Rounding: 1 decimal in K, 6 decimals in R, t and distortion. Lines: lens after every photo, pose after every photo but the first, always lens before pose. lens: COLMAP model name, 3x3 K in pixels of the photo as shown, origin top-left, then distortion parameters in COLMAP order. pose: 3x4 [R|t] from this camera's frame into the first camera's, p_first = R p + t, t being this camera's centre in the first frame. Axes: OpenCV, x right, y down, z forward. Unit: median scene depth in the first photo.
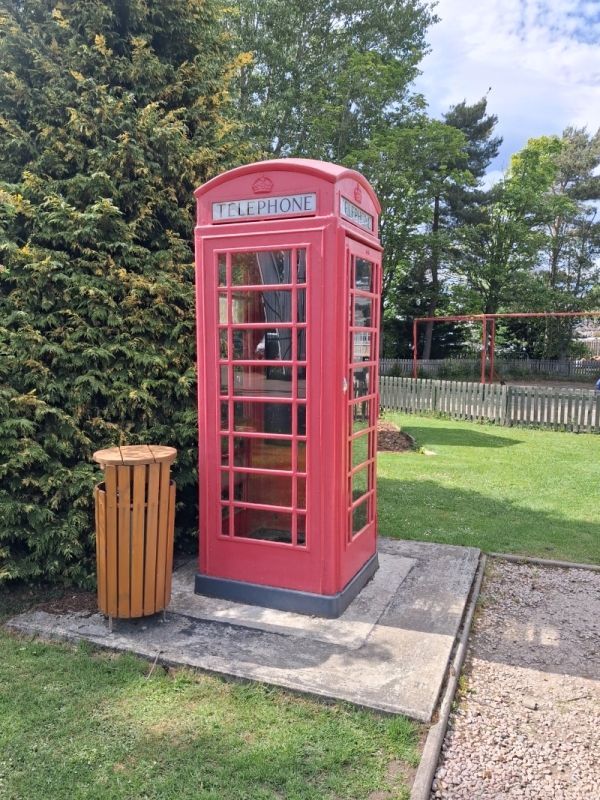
lens RADIAL K [[630.6, 0, 300.0], [0, 630.6, 400.0], [0, 0, 1]] dist [-0.006341, -0.017592]
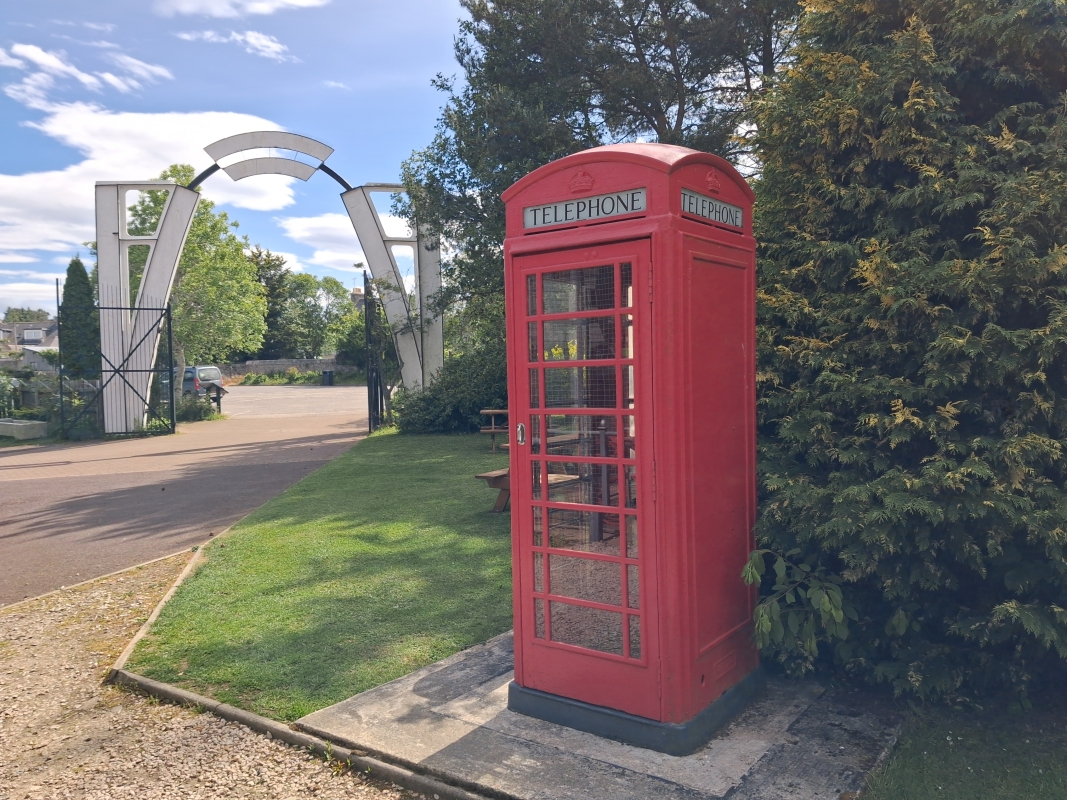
lens RADIAL K [[846.2, 0, 548.0], [0, 846.2, 406.6], [0, 0, 1]] dist [-0.004740, -0.014101]
pose [[-0.220820, 0.047068, -0.974178, 0.830573], [-0.065577, 0.995858, 0.062980, -0.099333], [0.973108, 0.077791, -0.216819, 0.922527]]
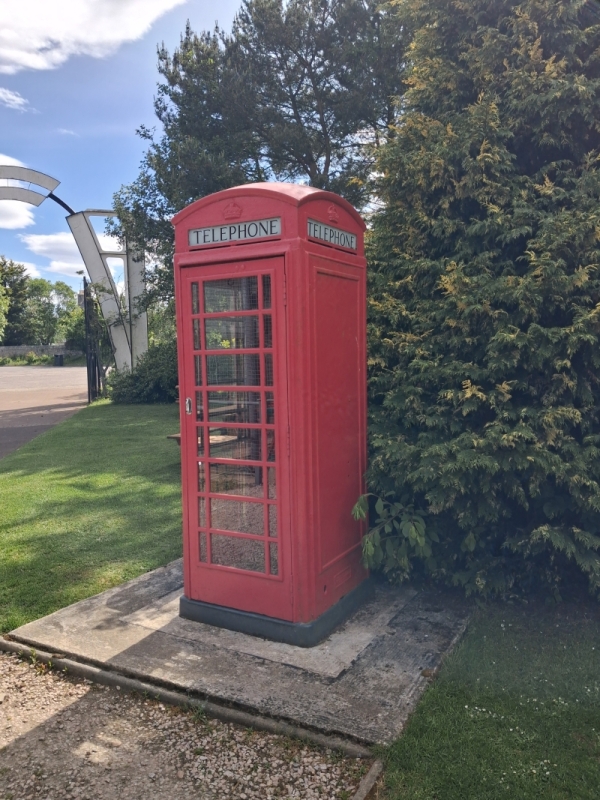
lens RADIAL K [[630.6, 0, 300.0], [0, 630.6, 400.0], [0, 0, 1]] dist [-0.006341, -0.017592]
pose [[-0.117141, 0.076397, -0.990172, 0.804880], [-0.069586, 0.993955, 0.084921, -0.103950], [0.990674, 0.078850, -0.111116, 0.948563]]
